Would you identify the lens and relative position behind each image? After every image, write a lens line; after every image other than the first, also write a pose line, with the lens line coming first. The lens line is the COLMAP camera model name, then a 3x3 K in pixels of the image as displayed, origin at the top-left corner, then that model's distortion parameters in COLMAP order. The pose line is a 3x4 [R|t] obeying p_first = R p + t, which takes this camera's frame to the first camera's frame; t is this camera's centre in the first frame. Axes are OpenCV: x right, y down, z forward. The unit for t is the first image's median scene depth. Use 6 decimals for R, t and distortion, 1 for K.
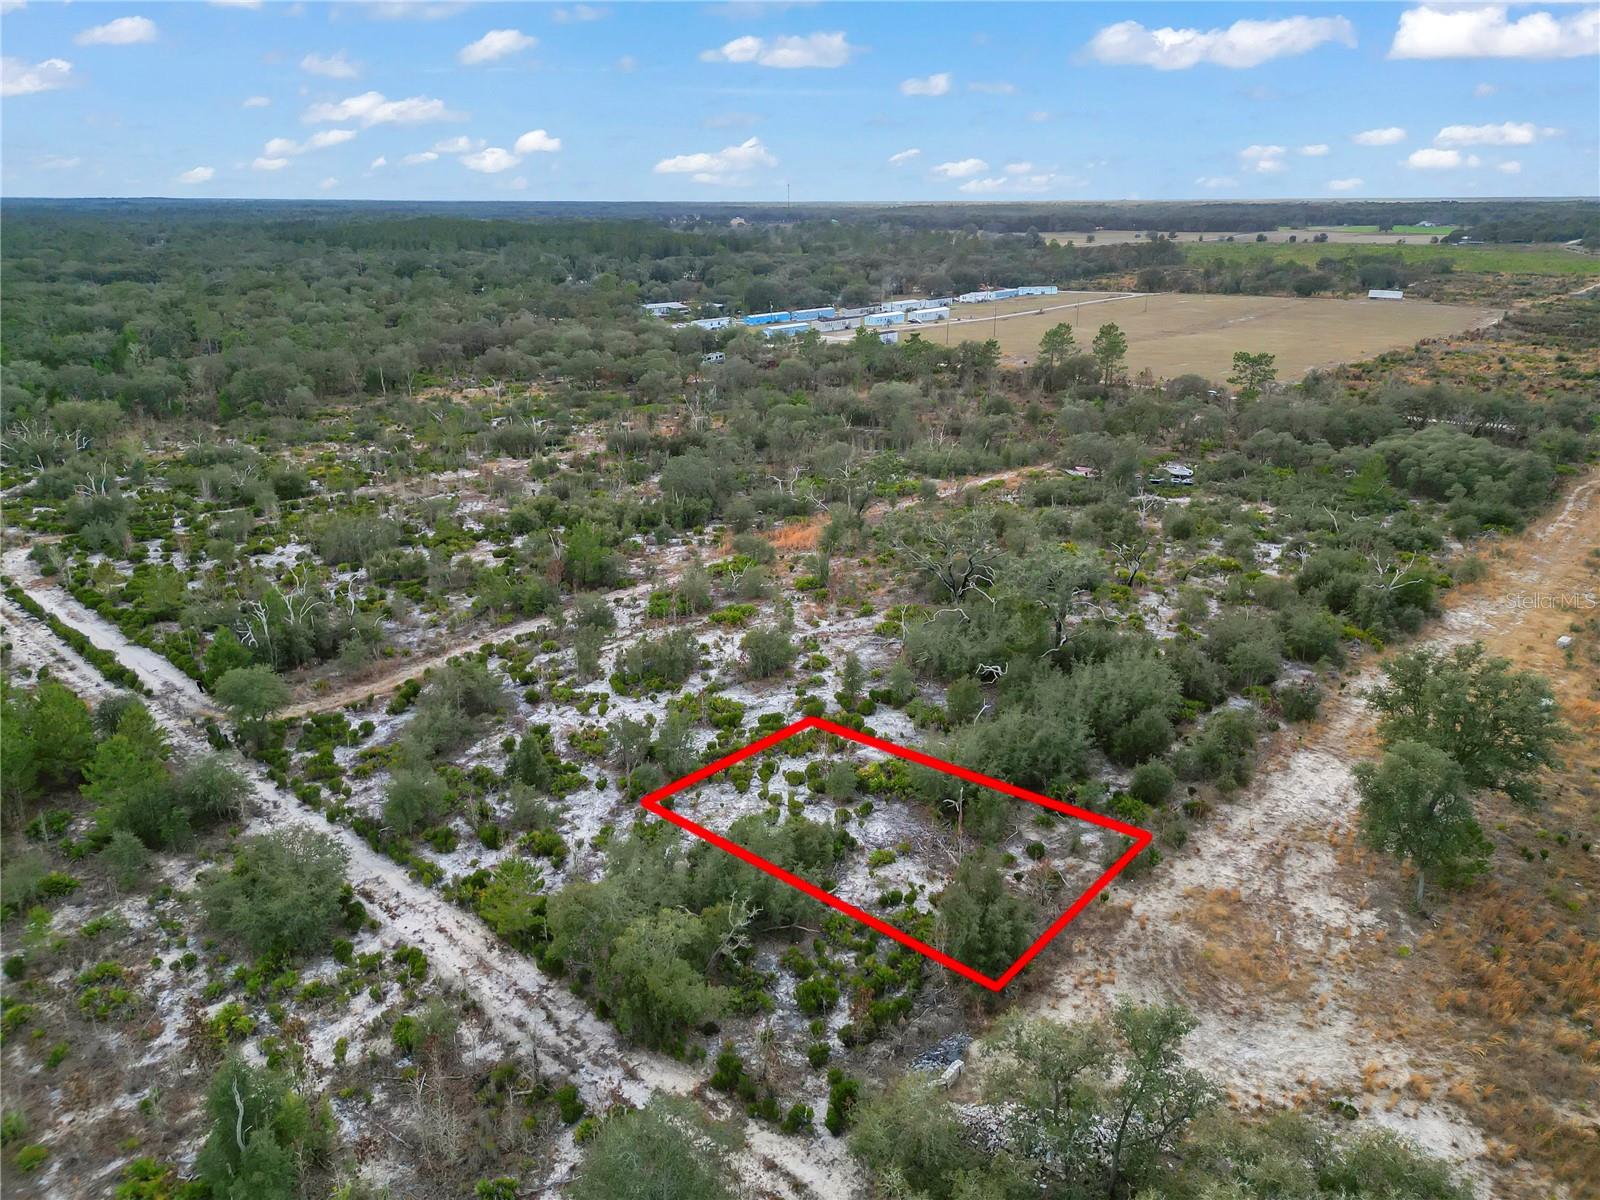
lens RADIAL K [[1156.3, 0, 800.0], [0, 1156.3, 600.0], [0, 0, 1]] dist [0.026325, -0.002158]
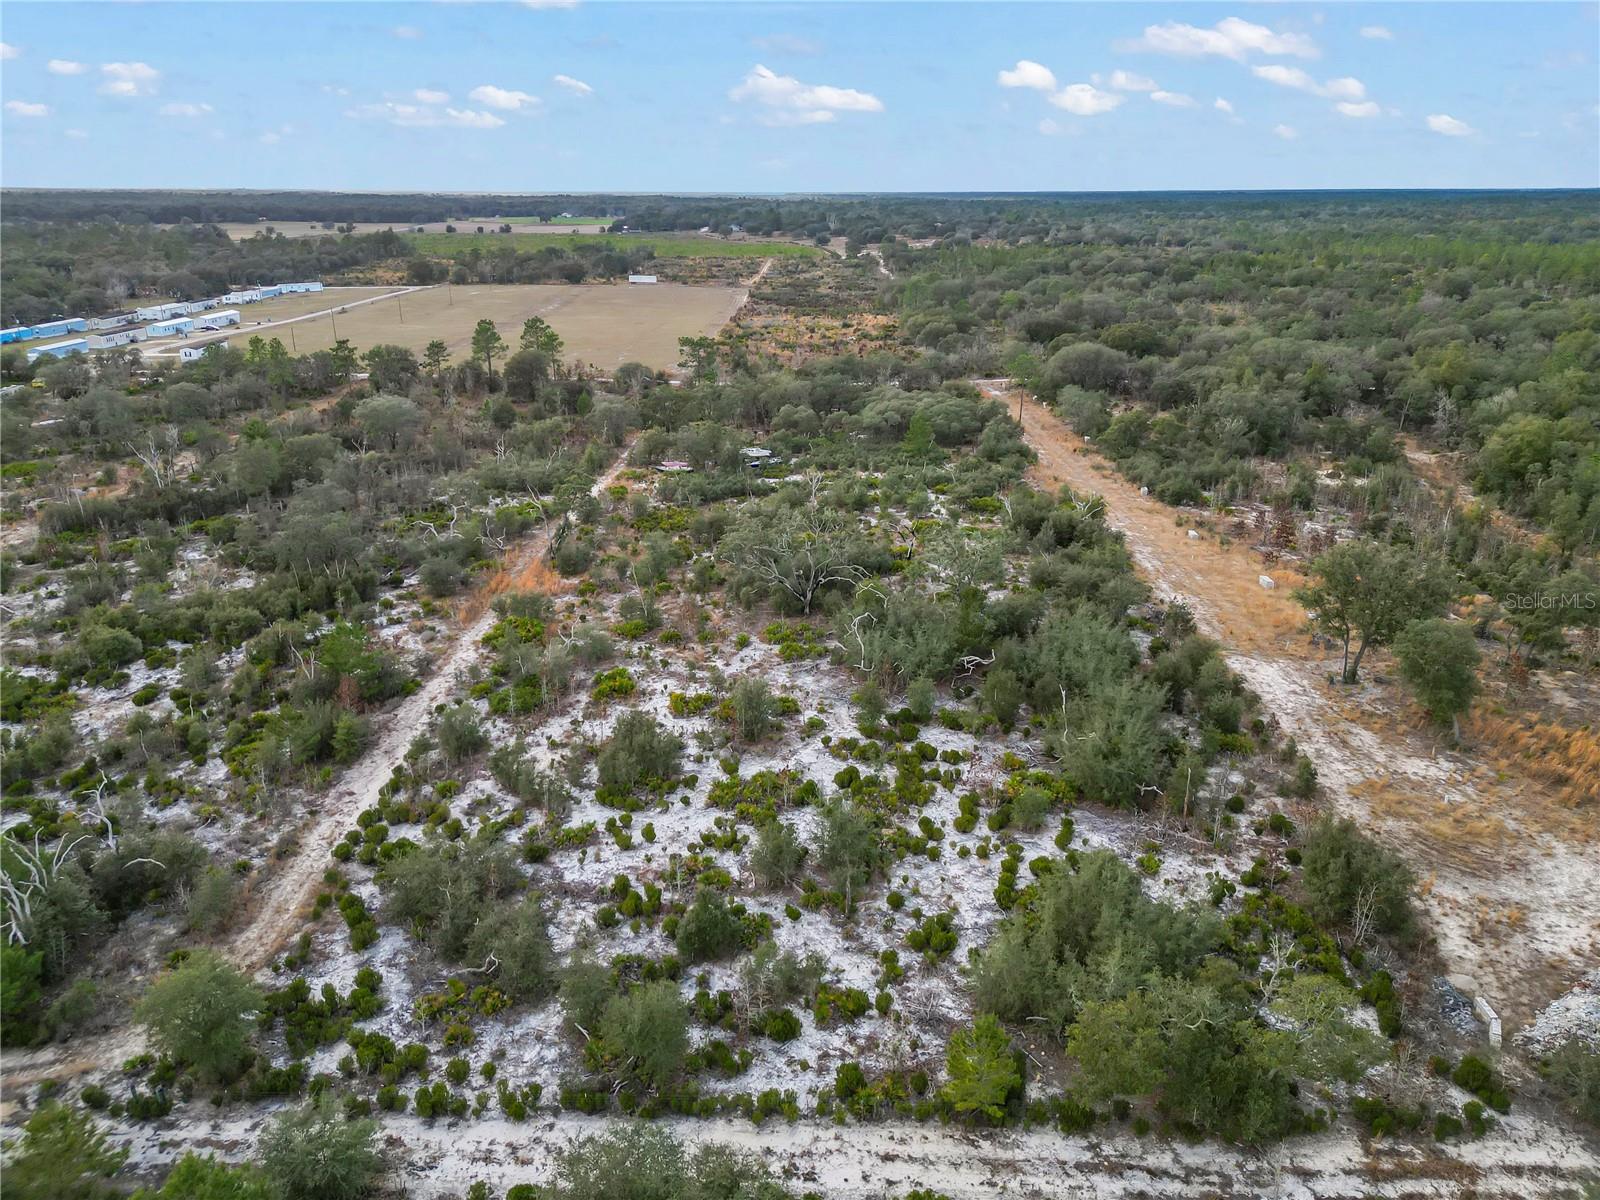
lens RADIAL K [[1156.3, 0, 800.0], [0, 1156.3, 600.0], [0, 0, 1]] dist [0.026325, -0.002158]
pose [[0.755595, -0.210835, 0.620182, -0.549383], [0.206775, 0.975146, 0.079584, -0.100702], [-0.621547, 0.068105, 0.780411, 0.319727]]
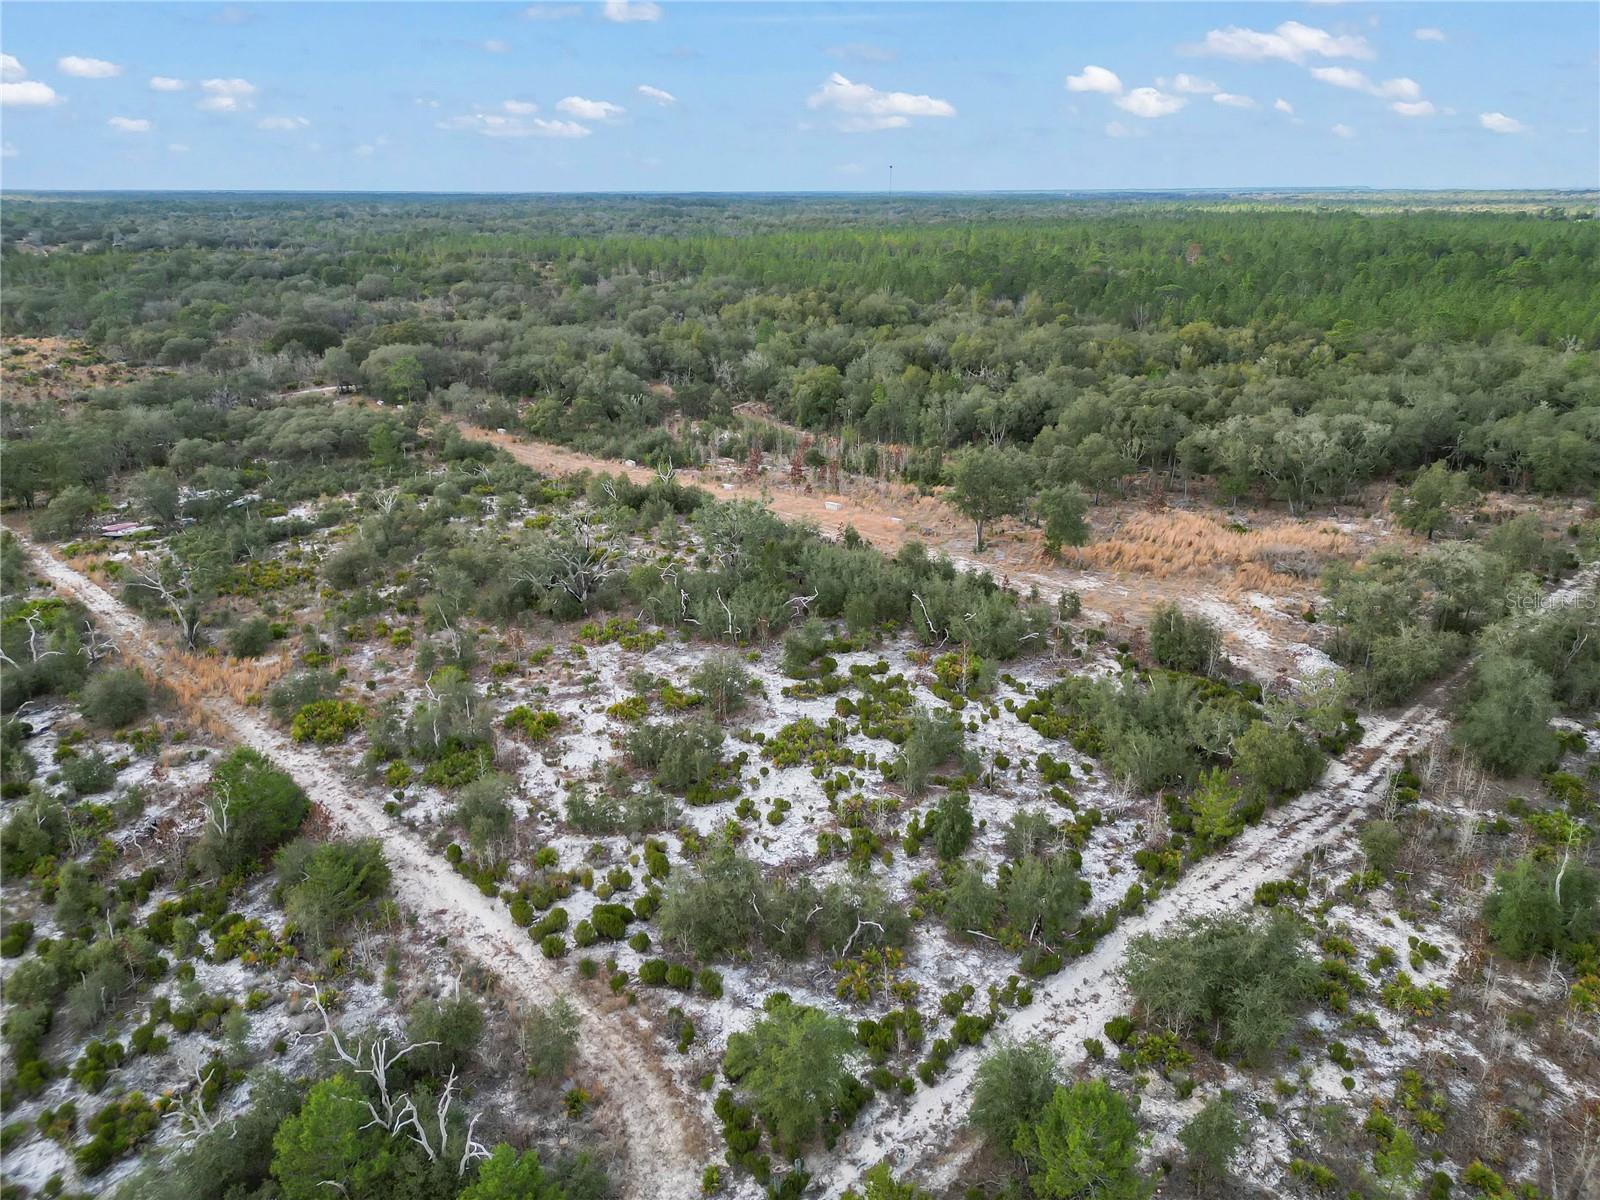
lens RADIAL K [[1099.9, 0, 800.0], [0, 1099.9, 600.0], [0, 0, 1]] dist [-0.049023, -0.000549]
pose [[0.121912, -0.340344, 0.932364, -0.848710], [0.383501, 0.882570, 0.272023, -0.240873], [-0.915459, 0.324400, 0.238119, 0.763319]]
